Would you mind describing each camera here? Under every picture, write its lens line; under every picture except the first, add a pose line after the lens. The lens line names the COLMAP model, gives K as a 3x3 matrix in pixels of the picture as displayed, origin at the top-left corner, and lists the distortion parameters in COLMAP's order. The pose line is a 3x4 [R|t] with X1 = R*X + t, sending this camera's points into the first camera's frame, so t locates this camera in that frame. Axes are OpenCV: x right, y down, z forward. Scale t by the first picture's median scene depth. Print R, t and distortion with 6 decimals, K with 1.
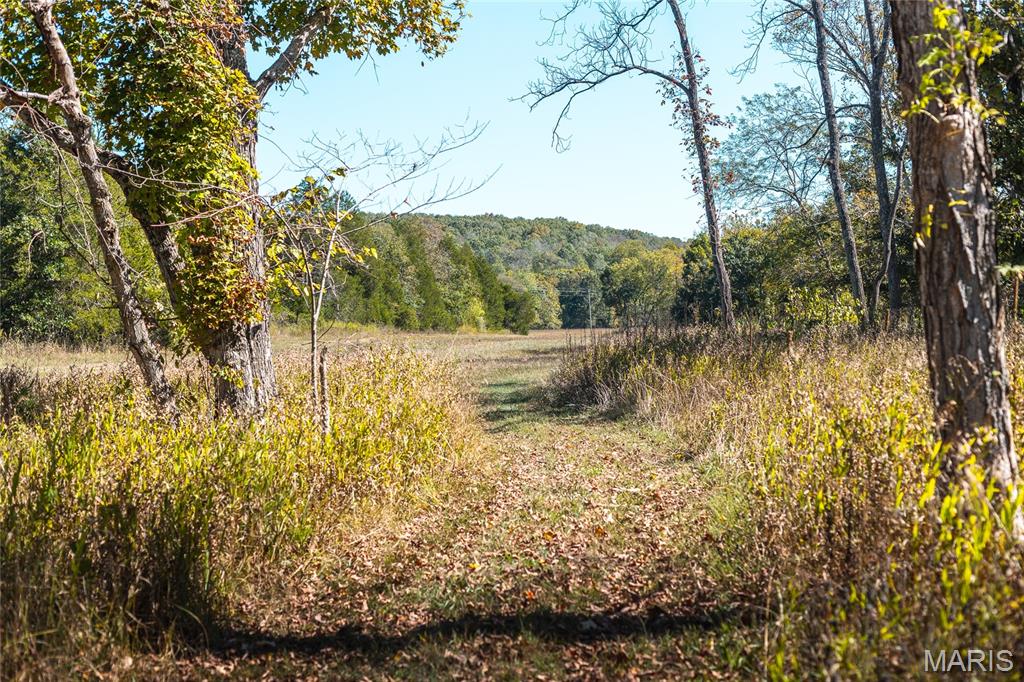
lens RADIAL K [[1463.6, 0, 511.7], [0, 1463.6, 341.3], [0, 0, 1]] dist [0.007821, 0.000000]
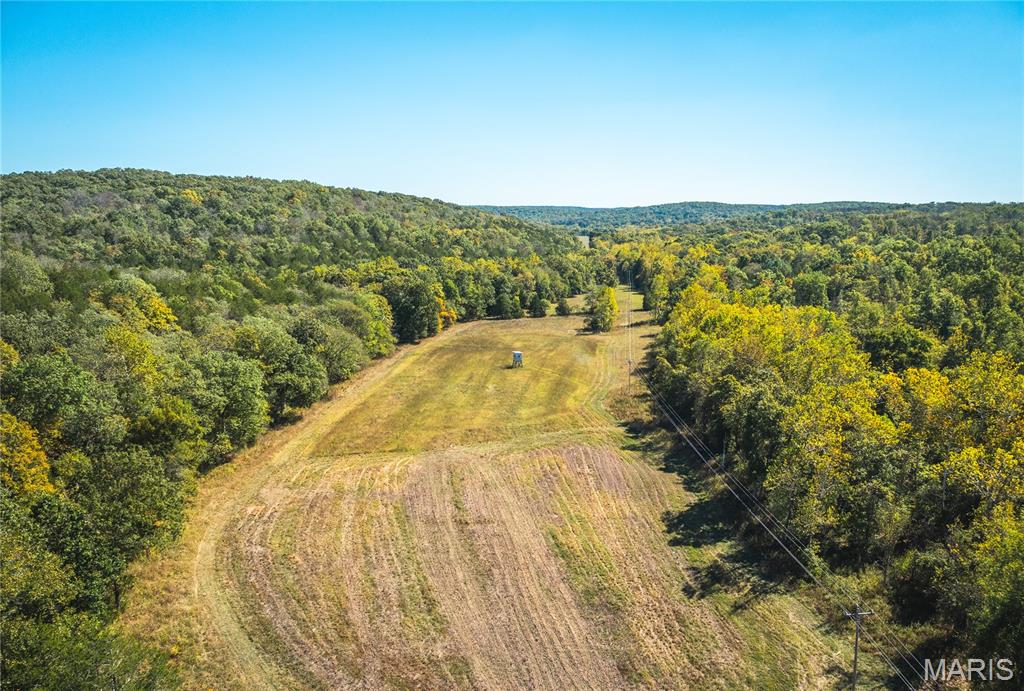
lens RADIAL K [[729.1, 0, 518.5], [0, 729.1, 353.1], [0, 0, 1]] dist [-0.024275, -0.022679]
pose [[0.932452, -0.060614, 0.356174, -0.039833], [-0.001924, 0.984979, 0.172663, -0.057258], [-0.361290, -0.161686, 0.918329, 0.380896]]
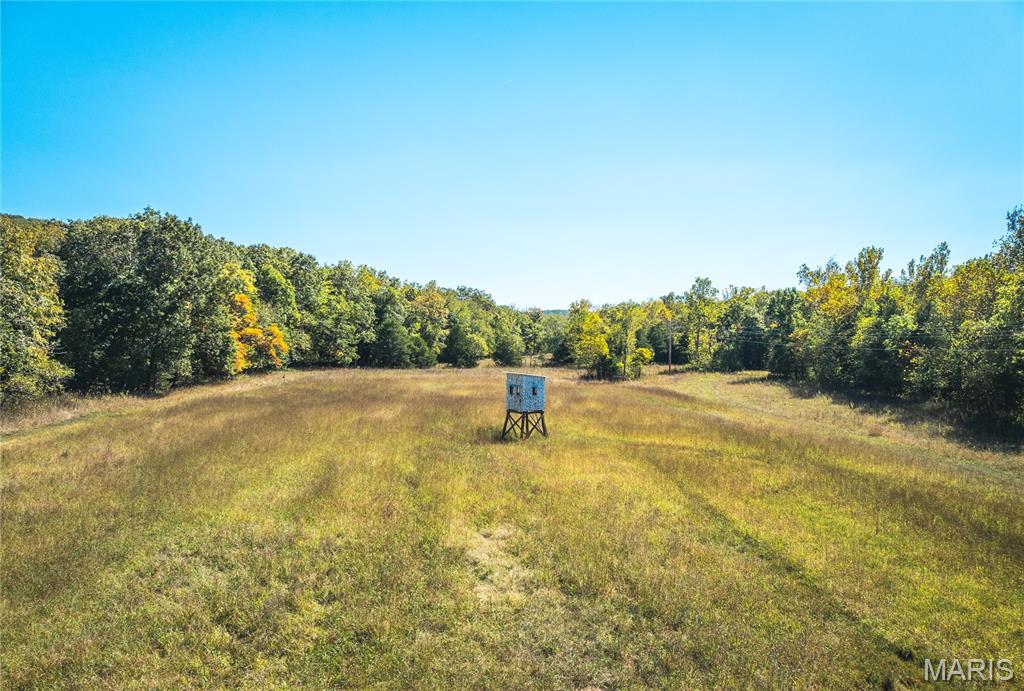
lens RADIAL K [[729.1, 0, 519.0], [0, 729.1, 345.9], [0, 0, 1]] dist [-0.024275, -0.022679]
pose [[0.842928, -0.001279, 0.538024, 0.022465], [-0.000943, 0.999992, 0.003854, -0.012561], [-0.538025, -0.003756, 0.842921, 0.580147]]
